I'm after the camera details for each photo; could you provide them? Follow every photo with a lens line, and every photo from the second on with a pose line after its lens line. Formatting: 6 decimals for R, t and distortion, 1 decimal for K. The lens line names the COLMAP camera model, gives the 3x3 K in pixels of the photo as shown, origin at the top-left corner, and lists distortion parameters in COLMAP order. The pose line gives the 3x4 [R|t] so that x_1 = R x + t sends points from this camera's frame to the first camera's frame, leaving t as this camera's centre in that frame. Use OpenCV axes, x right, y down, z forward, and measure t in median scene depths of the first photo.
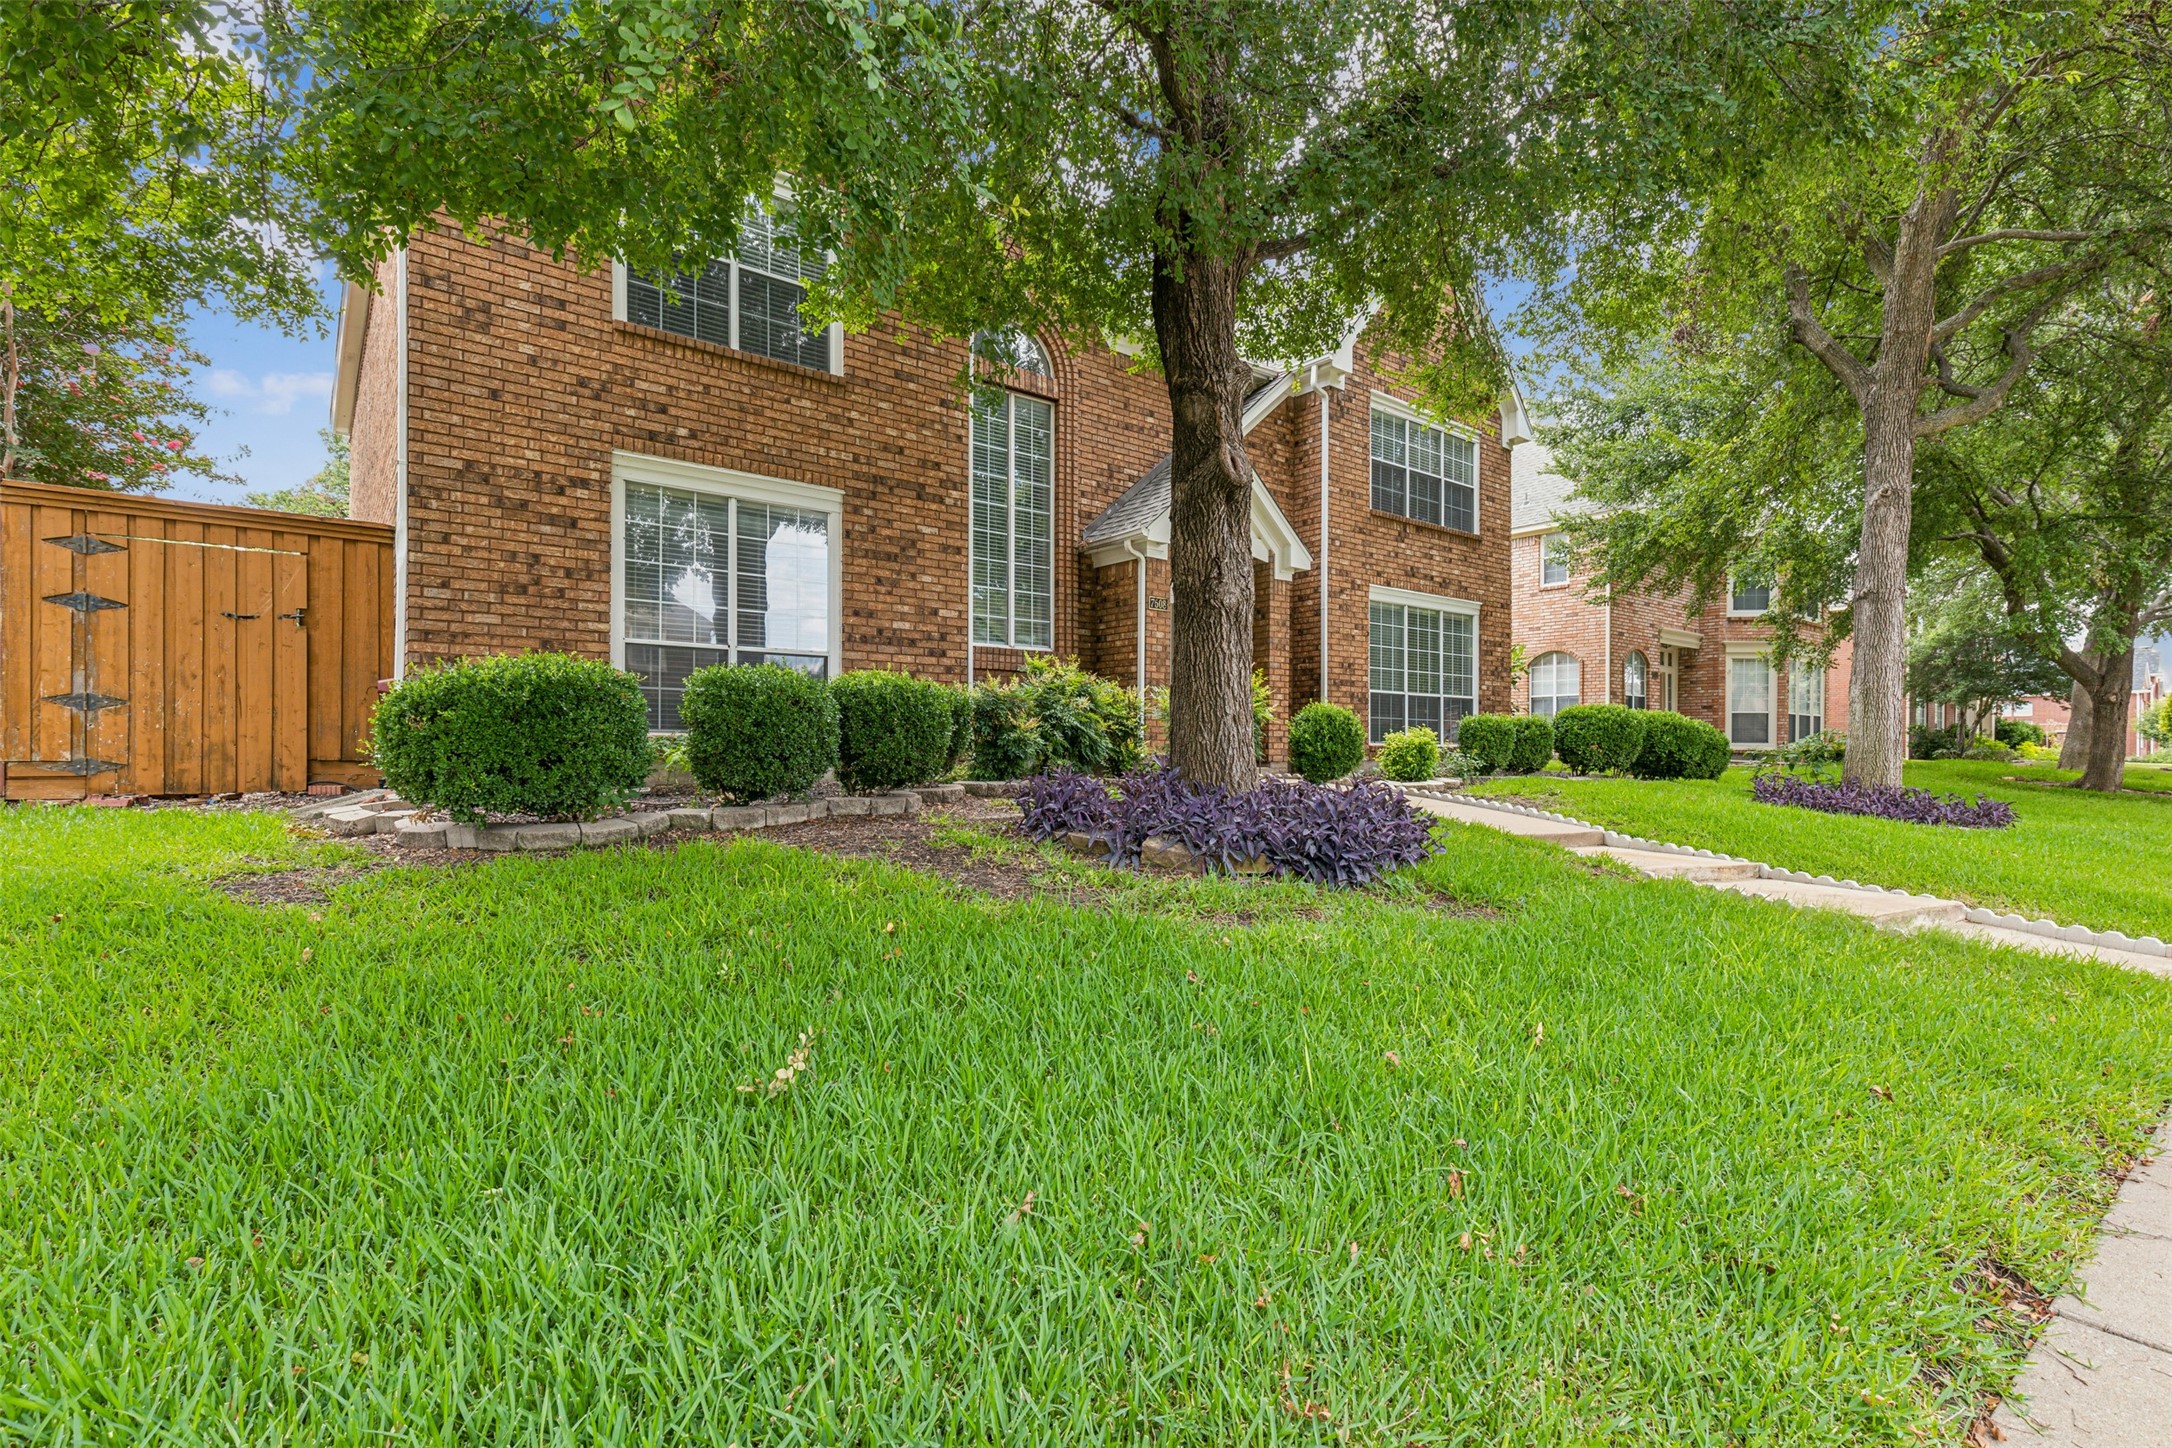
lens RADIAL K [[994.5, 0, 1084.5], [0, 994.5, 729.3], [0, 0, 1]] dist [-0.012074, 0.000325]
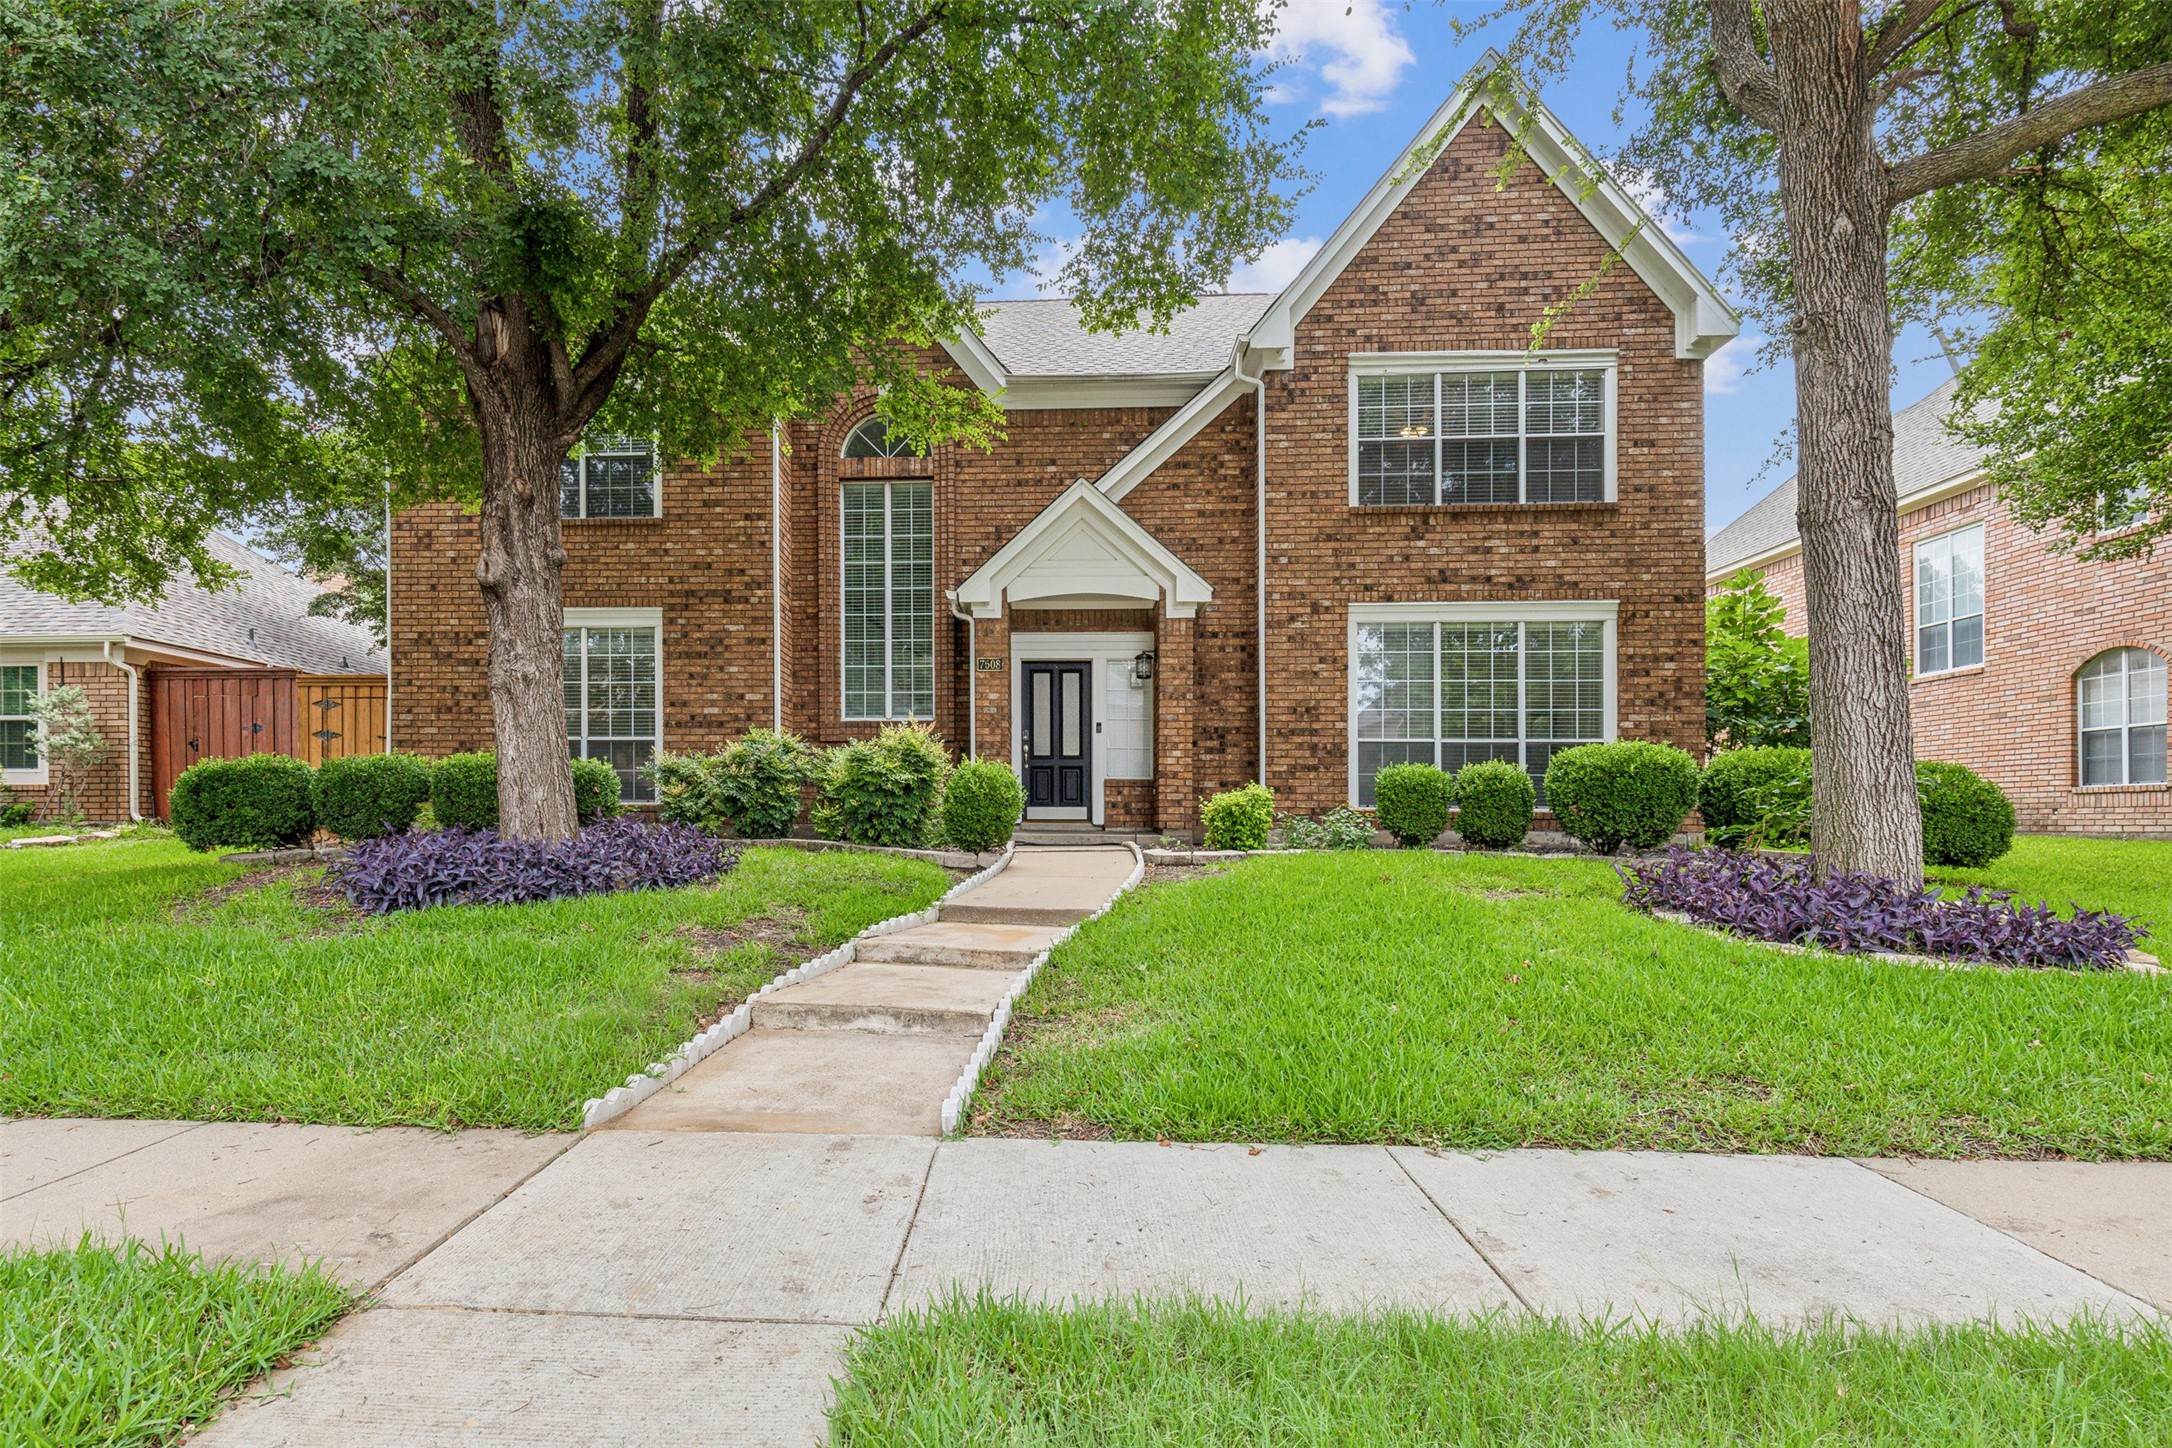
lens RADIAL K [[994.5, 0, 984.9], [0, 994.5, 816.6], [0, 0, 1]] dist [-0.012074, 0.000325]
pose [[0.736159, -0.007786, -0.676764, 0.868132], [0.008980, 0.999958, -0.001737, 0.028876], [0.676749, -0.004799, 0.736198, 0.334804]]
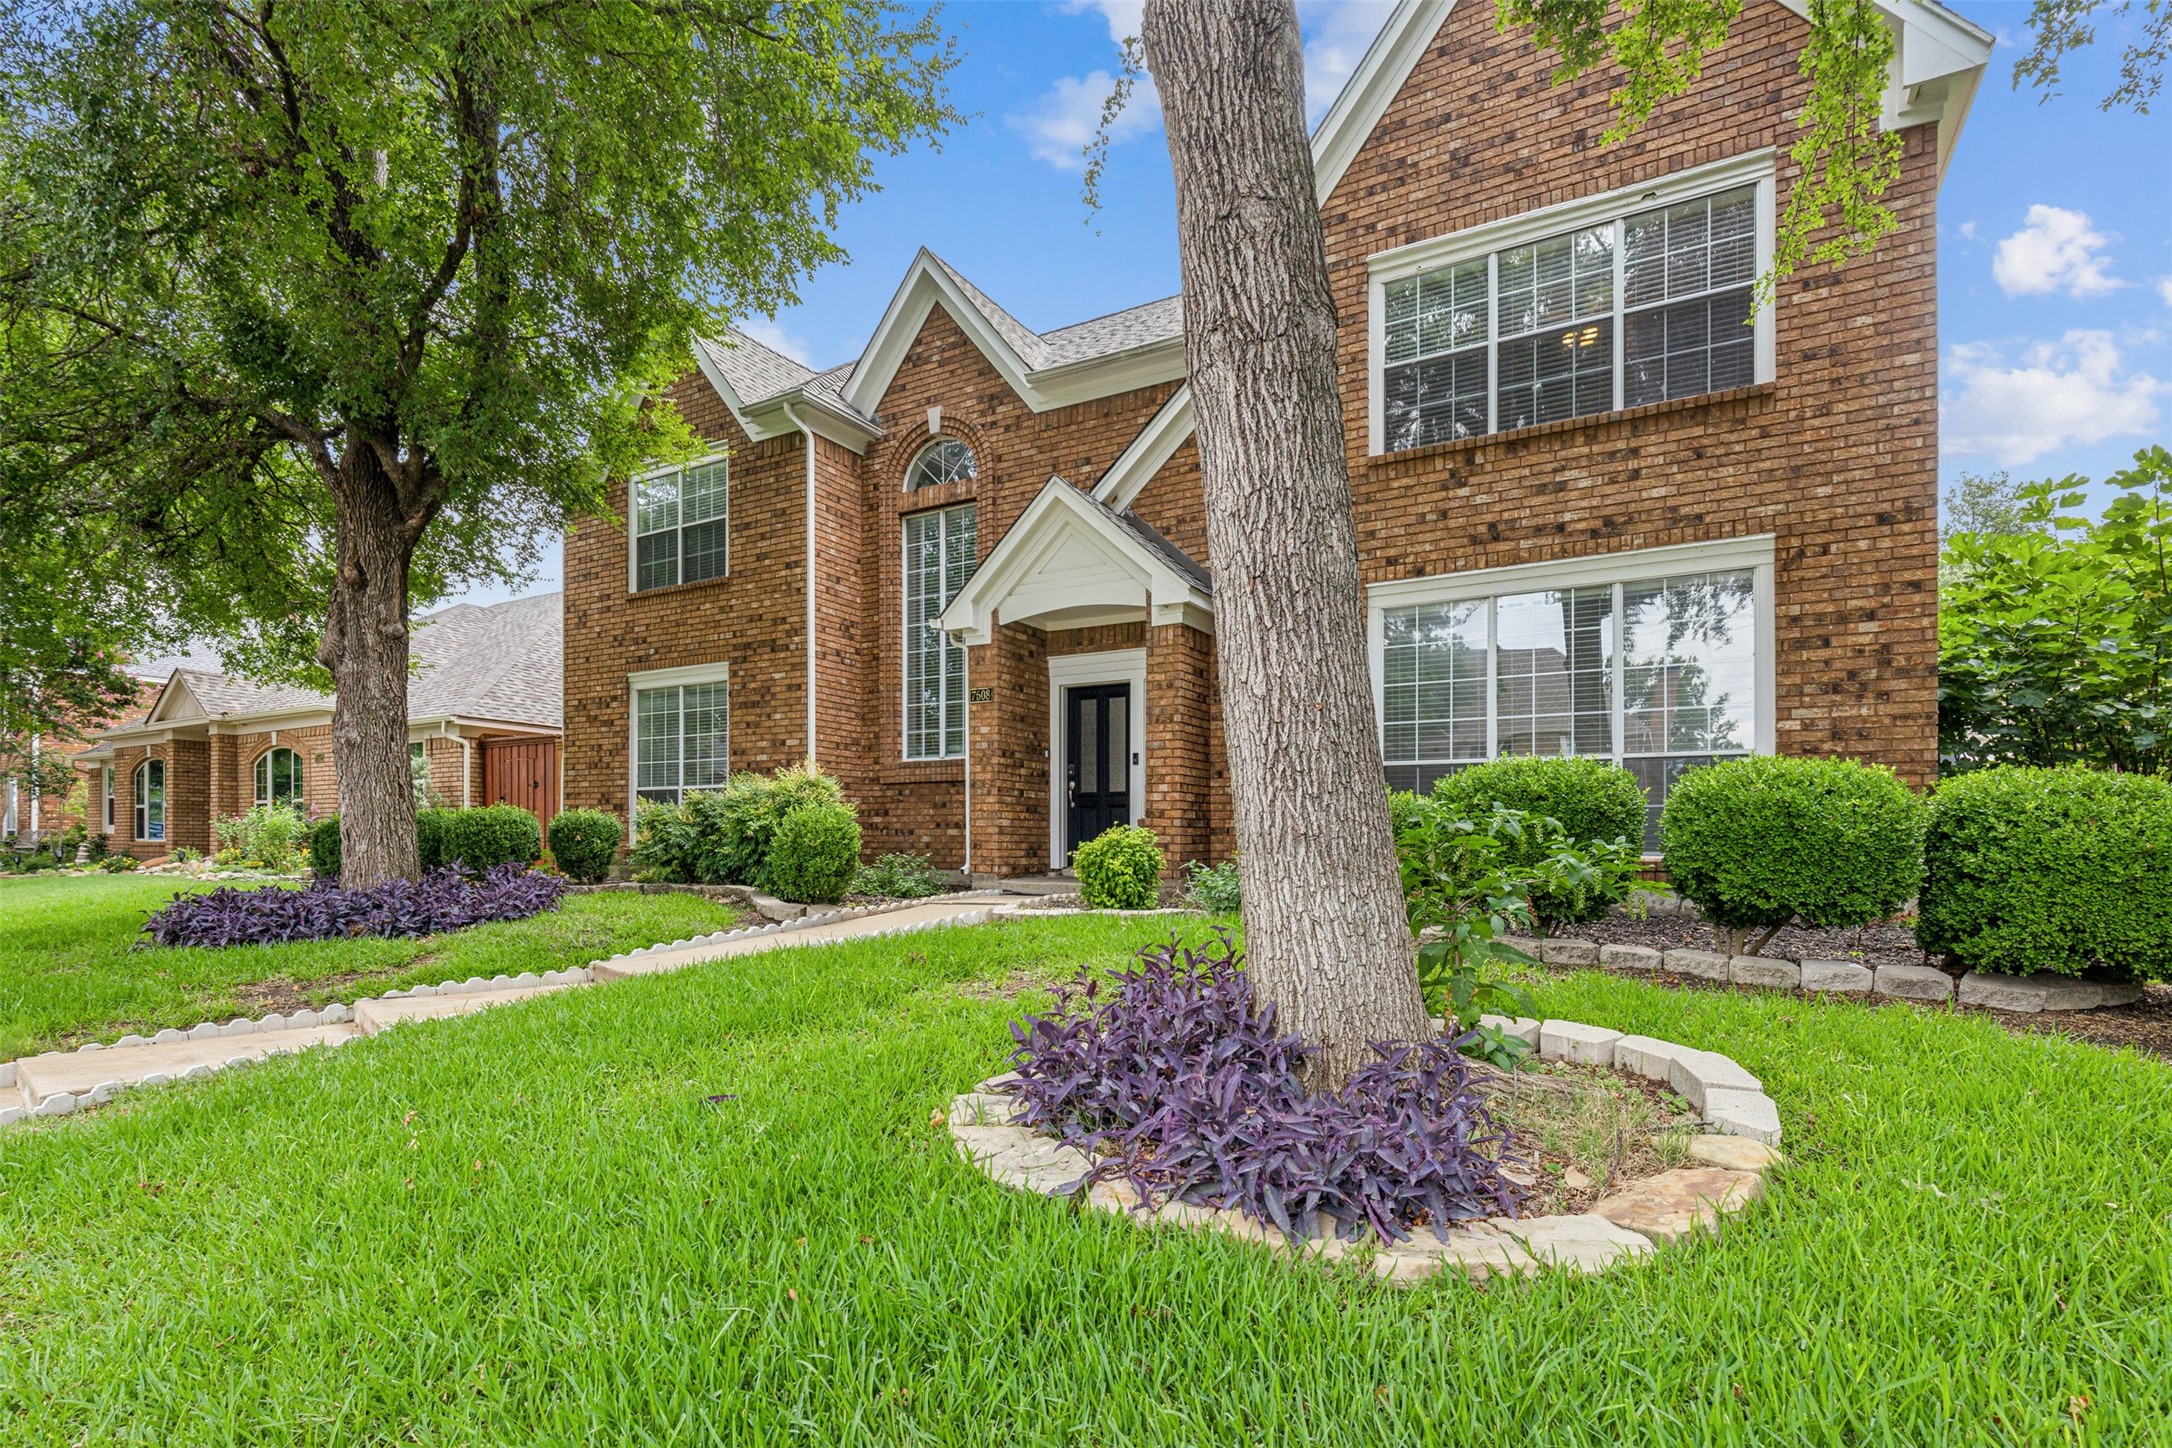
lens RADIAL K [[994.5, 0, 1081.9], [0, 994.5, 845.1], [0, 0, 1]] dist [-0.012074, 0.000325]
pose [[0.382772, -0.011514, -0.923771, 1.105279], [0.008459, 0.999924, -0.008959, 0.018906], [0.923804, -0.004385, 0.382840, 0.887315]]
